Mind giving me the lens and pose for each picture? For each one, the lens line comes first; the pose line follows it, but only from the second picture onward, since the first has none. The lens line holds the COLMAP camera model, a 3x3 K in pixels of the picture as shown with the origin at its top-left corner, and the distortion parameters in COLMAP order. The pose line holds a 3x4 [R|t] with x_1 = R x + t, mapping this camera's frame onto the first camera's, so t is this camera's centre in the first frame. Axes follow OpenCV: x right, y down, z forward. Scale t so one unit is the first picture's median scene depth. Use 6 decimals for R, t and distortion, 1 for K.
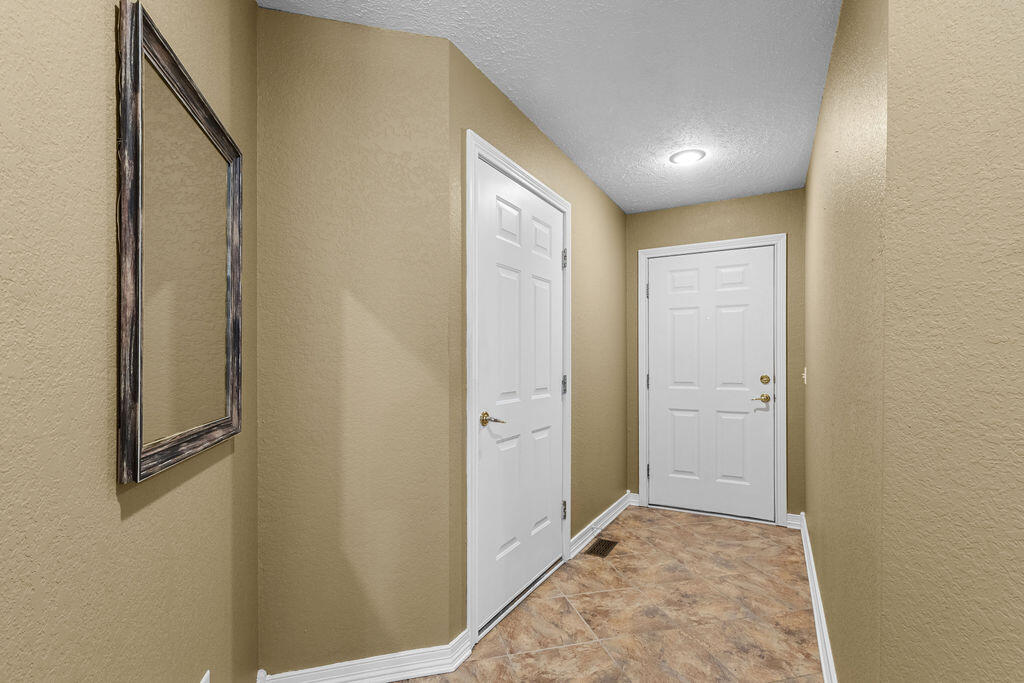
lens RADIAL K [[482.1, 0, 515.7], [0, 482.1, 357.6], [0, 0, 1]] dist [0.005496, 0.000572]
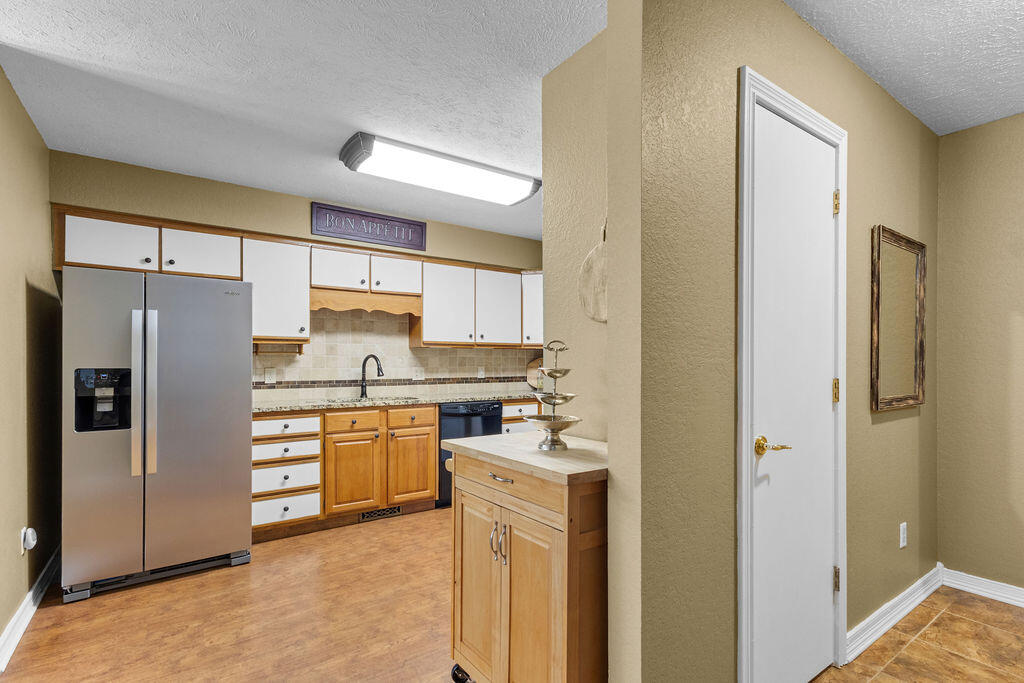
lens RADIAL K [[482.1, 0, 515.7], [0, 482.1, 357.6], [0, 0, 1]] dist [0.005496, 0.000572]
pose [[0.342764, 0.002881, -0.939417, 0.704319], [-0.001857, 0.999995, 0.002389, -0.019613], [0.939420, 0.000925, 0.342768, -1.226268]]
